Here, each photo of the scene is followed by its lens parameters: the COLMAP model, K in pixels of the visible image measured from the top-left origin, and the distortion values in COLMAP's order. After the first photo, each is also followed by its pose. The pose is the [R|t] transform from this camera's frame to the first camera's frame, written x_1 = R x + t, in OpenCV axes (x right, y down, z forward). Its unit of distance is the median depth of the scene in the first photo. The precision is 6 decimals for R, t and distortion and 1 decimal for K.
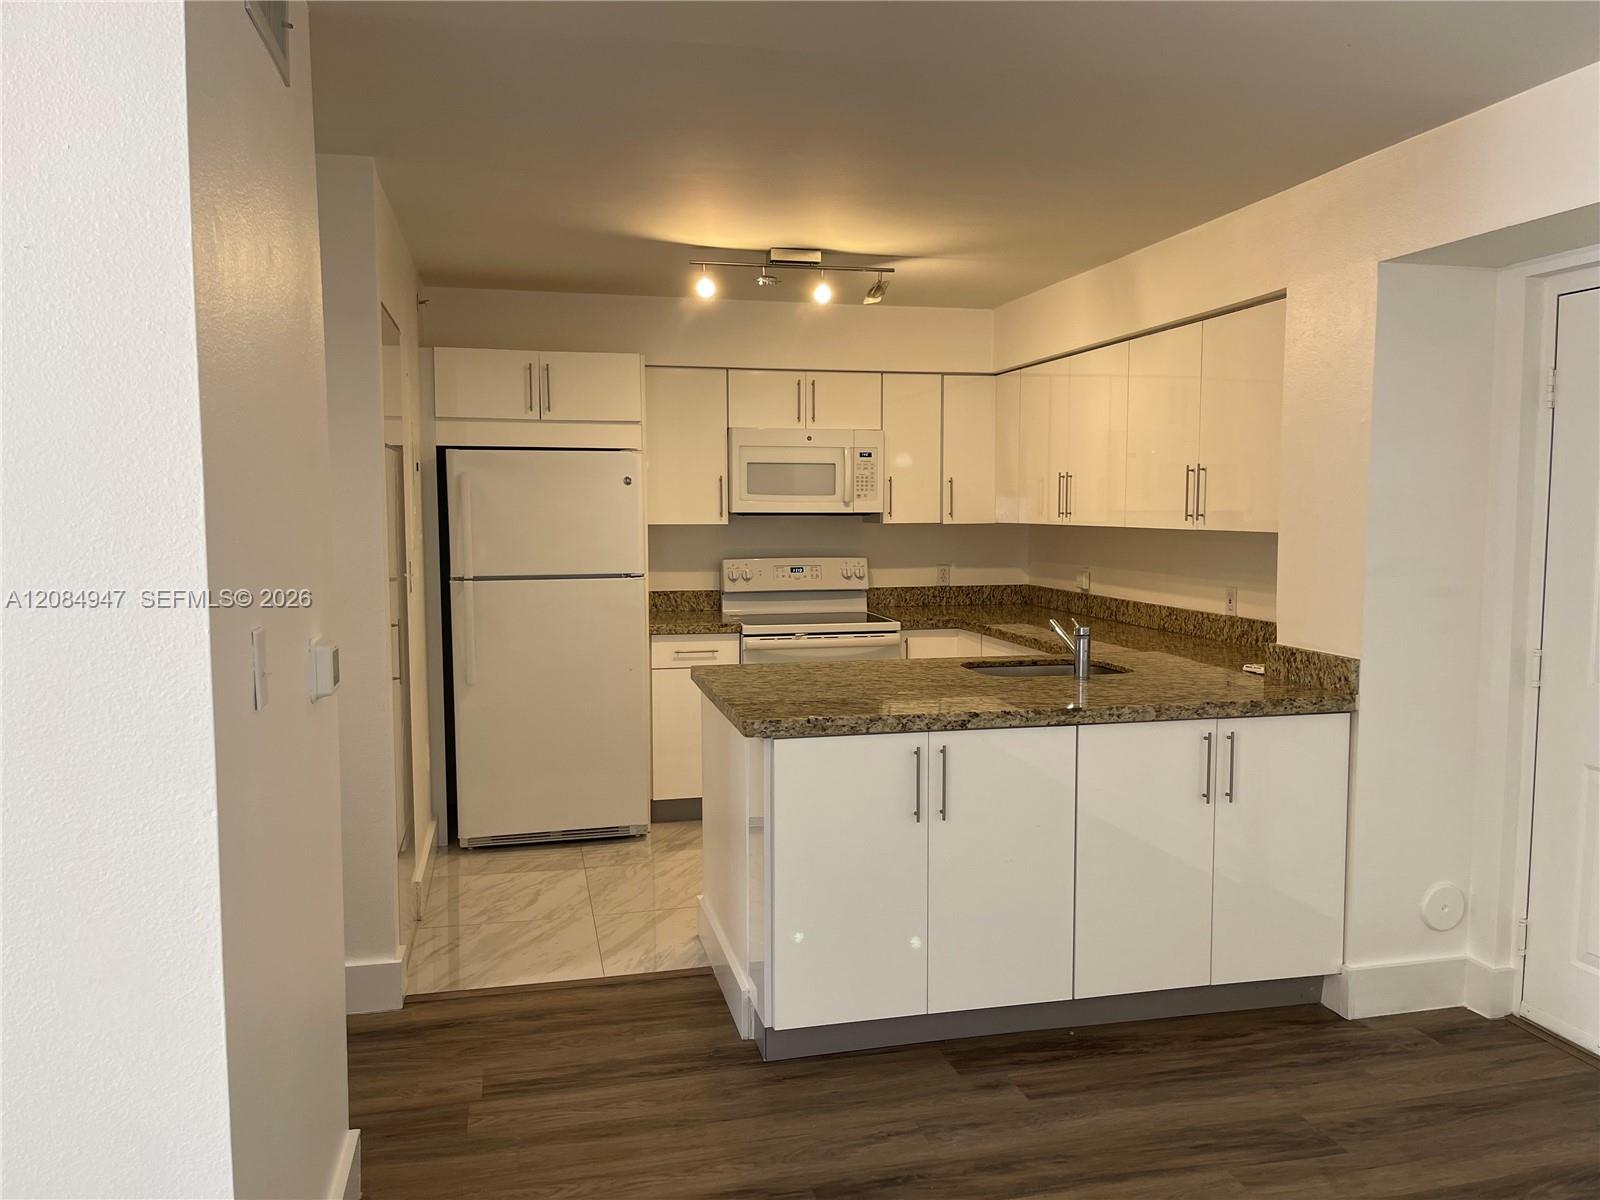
lens RADIAL K [[1144.7, 0, 796.2], [0, 1144.7, 605.3], [0, 0, 1]] dist [0.000073, -0.025707]
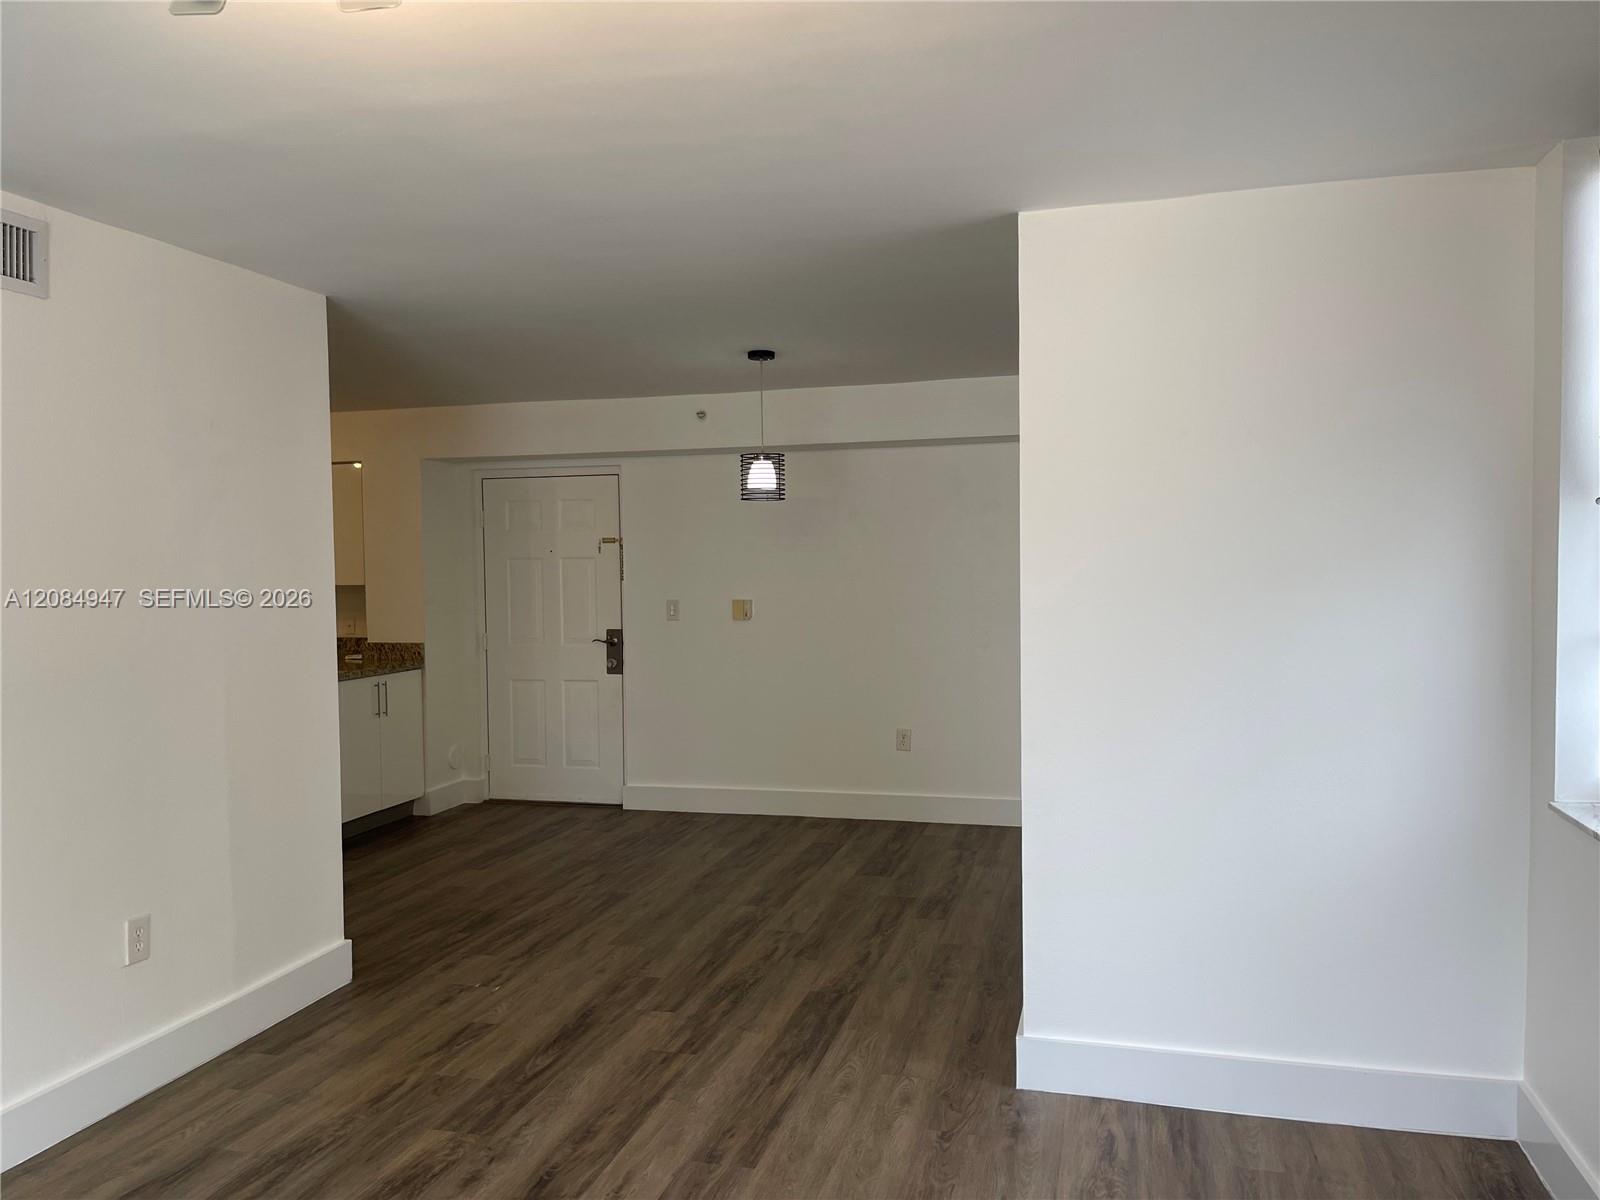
lens RADIAL K [[1144.7, 0, 796.2], [0, 1144.7, 605.3], [0, 0, 1]] dist [0.000073, -0.025707]
pose [[0.481006, -0.045537, 0.875534, -1.010758], [0.084689, 0.996393, 0.005296, 0.023964], [-0.872617, 0.071600, 0.483128, -0.627391]]
